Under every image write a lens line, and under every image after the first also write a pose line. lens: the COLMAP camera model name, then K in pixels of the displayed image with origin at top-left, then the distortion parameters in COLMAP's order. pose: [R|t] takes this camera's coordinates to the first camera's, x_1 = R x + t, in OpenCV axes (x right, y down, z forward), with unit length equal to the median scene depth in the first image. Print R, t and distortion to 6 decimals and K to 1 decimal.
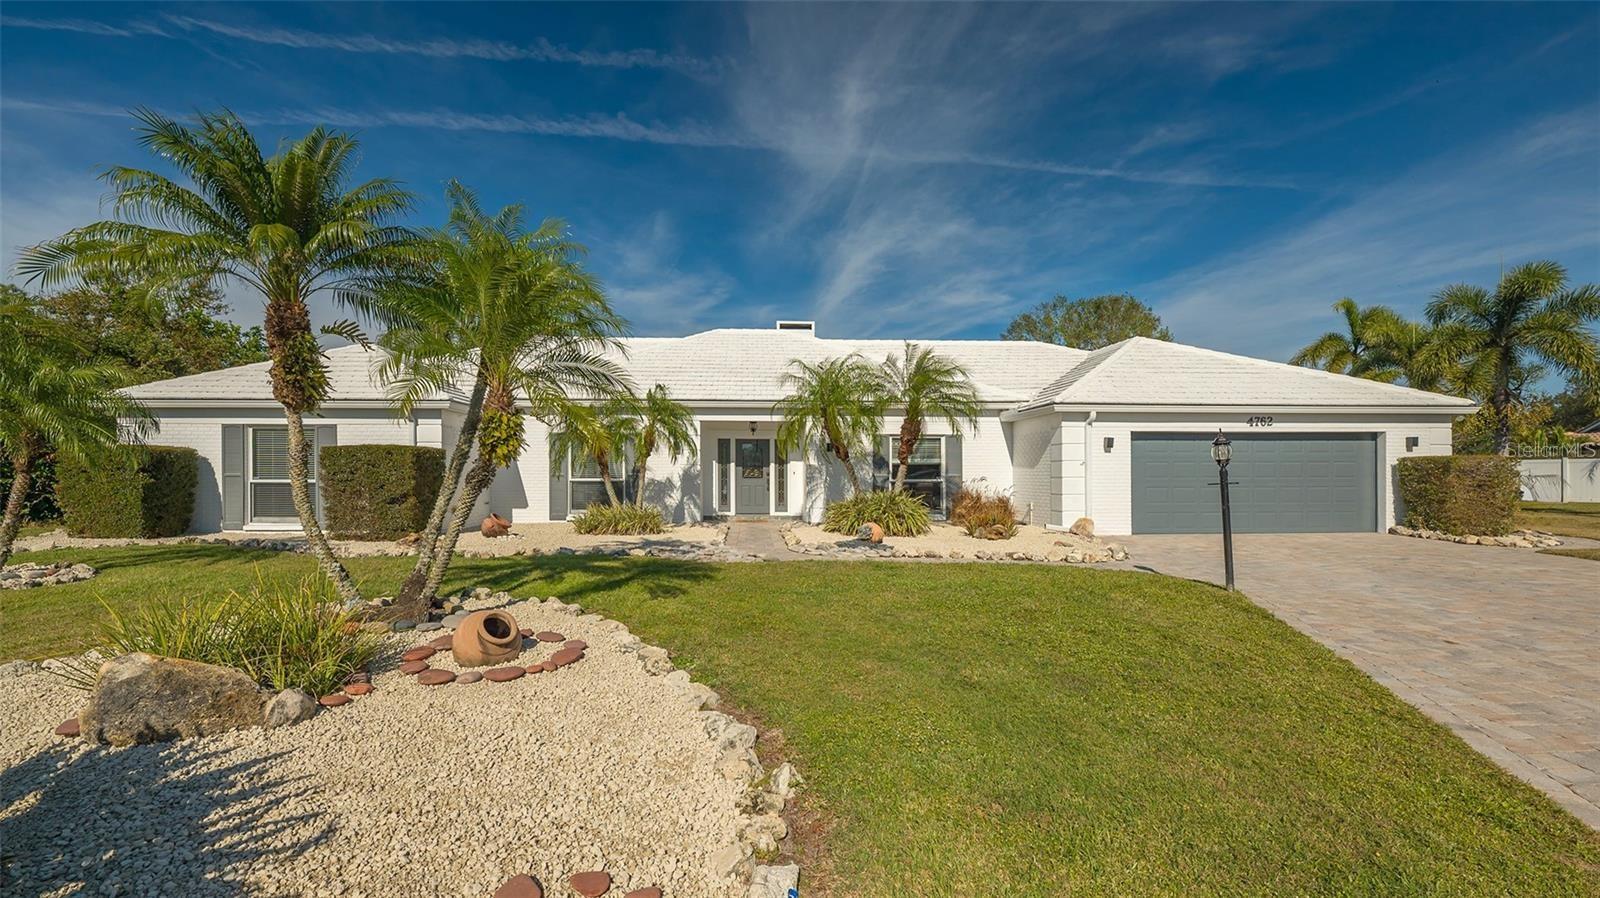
lens RADIAL K [[643.9, 0, 801.4], [0, 643.9, 452.2], [0, 0, 1]] dist [-0.008213, 0.000063]
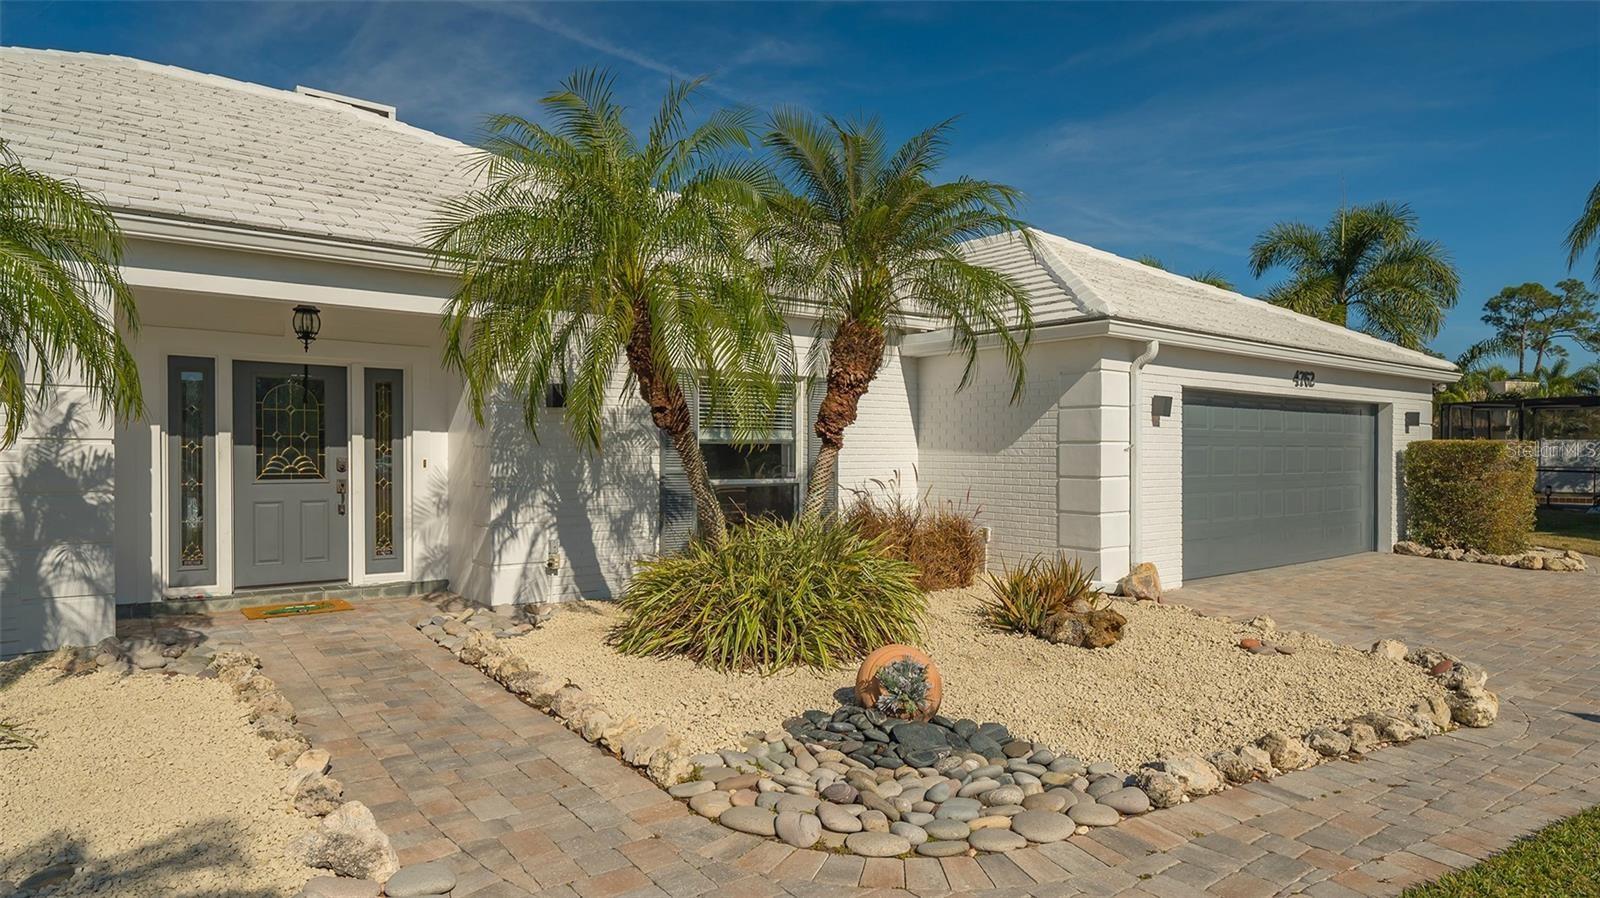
lens RADIAL K [[862.8, 0, 802.9], [0, 862.8, 443.1], [0, 0, 1]] dist [0.000463, -0.000030]
pose [[0.848243, 0.008675, 0.529537, -0.106177], [-0.025057, 0.999403, 0.023766, 0.004231], [-0.529015, -0.033428, 0.847954, 0.561450]]
